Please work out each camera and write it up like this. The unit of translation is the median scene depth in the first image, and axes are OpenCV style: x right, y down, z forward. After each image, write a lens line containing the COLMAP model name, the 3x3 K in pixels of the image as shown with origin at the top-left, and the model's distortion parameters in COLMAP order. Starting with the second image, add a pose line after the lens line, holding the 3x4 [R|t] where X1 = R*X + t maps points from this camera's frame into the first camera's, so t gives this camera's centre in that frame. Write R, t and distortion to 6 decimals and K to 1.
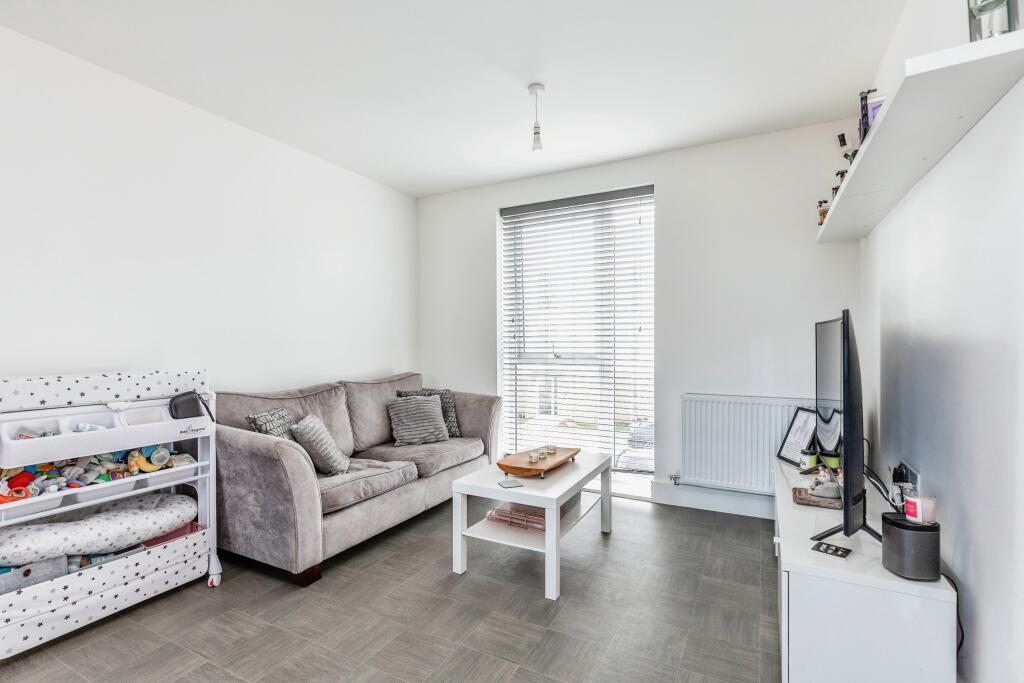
lens RADIAL K [[489.0, 0, 509.2], [0, 489.0, 344.1], [0, 0, 1]] dist [0.002823, -0.000037]
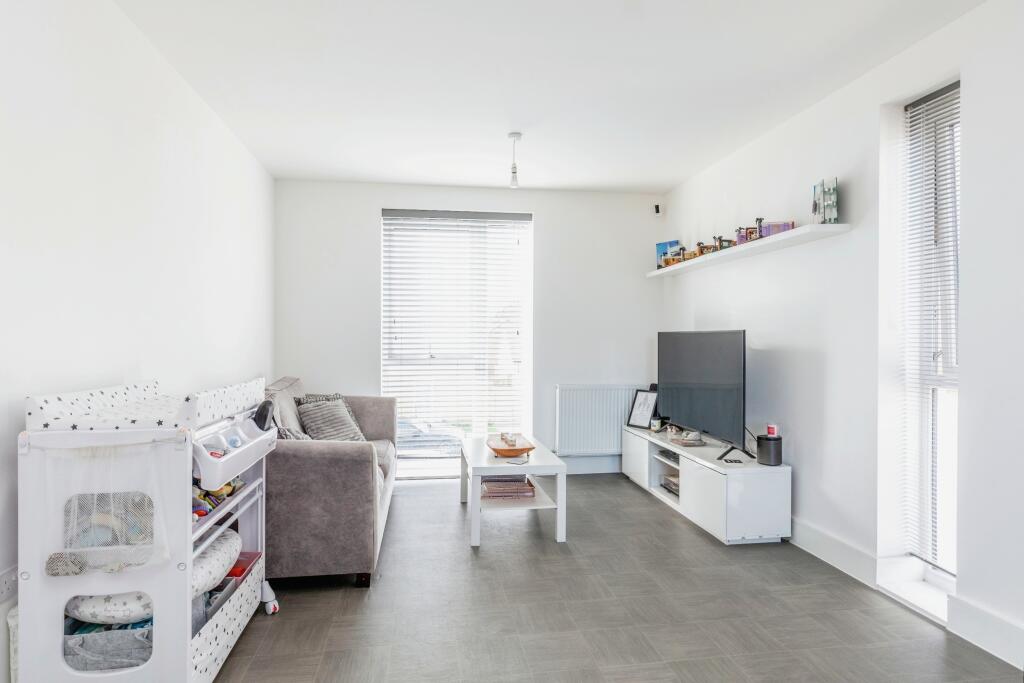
lens RADIAL K [[558.6, 0, 514.1], [0, 558.6, 337.3], [0, 0, 1]] dist [0.018443, -0.000259]
pose [[0.793608, 0.006378, 0.608396, -0.723871], [-0.002124, 0.999968, -0.007712, -0.011901], [-0.608425, 0.004828, 0.793596, -0.088882]]
